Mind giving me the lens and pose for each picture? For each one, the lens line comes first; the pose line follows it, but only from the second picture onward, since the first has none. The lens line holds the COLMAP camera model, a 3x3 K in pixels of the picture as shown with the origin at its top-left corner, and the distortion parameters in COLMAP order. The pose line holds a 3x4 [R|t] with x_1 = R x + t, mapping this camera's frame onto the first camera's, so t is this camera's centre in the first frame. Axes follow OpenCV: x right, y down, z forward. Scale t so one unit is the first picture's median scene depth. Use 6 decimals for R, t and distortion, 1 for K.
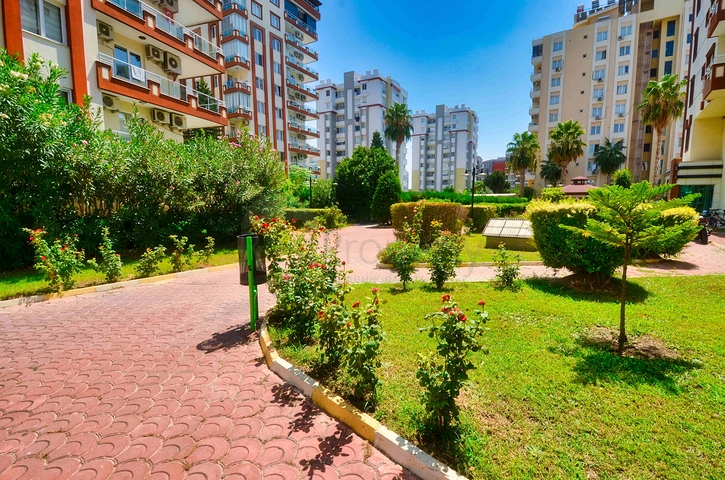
lens RADIAL K [[320.1, 0, 379.9], [0, 320.1, 243.5], [0, 0, 1]] dist [0.017371, -0.021618]
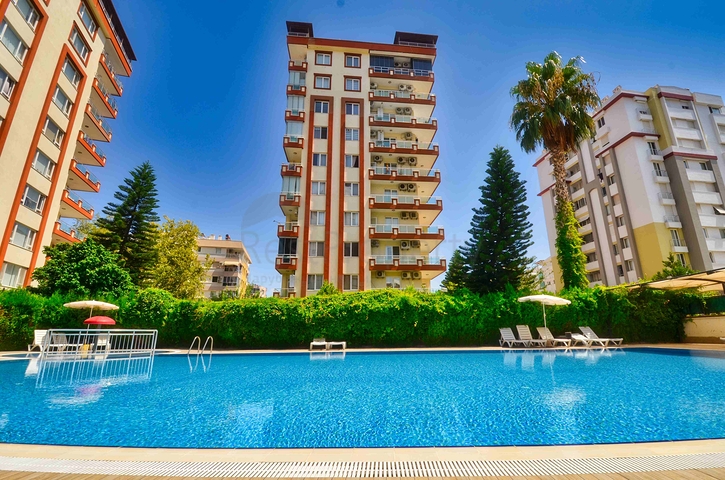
lens RADIAL K [[316.0, 0, 378.9], [0, 316.0, 249.6], [0, 0, 1]] dist [0.011917, -0.020773]
pose [[0.573961, -0.215096, -0.790128, 0.121897], [-0.087813, 0.943155, -0.320543, -0.042664], [0.814161, 0.253362, 0.522446, 0.408034]]
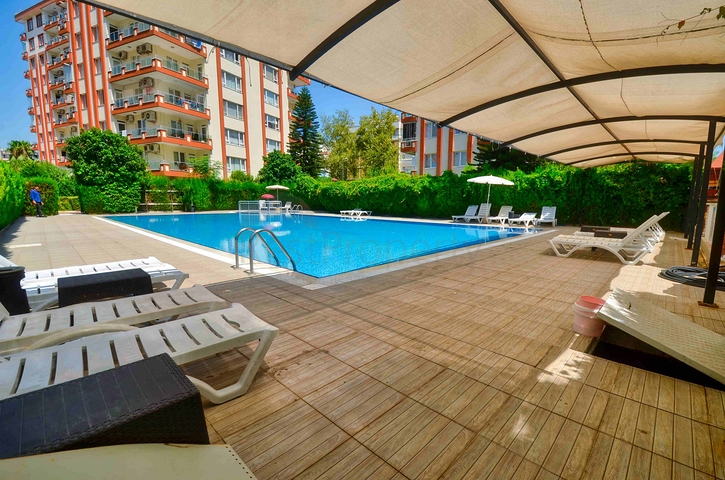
lens RADIAL K [[320.1, 0, 379.9], [0, 320.1, 243.5], [0, 0, 1]] dist [0.017371, -0.021618]
pose [[-0.121166, 0.128428, -0.984289, 0.217705], [-0.133013, 0.980551, 0.144314, -0.061781], [0.983680, 0.148410, -0.101727, 0.532959]]
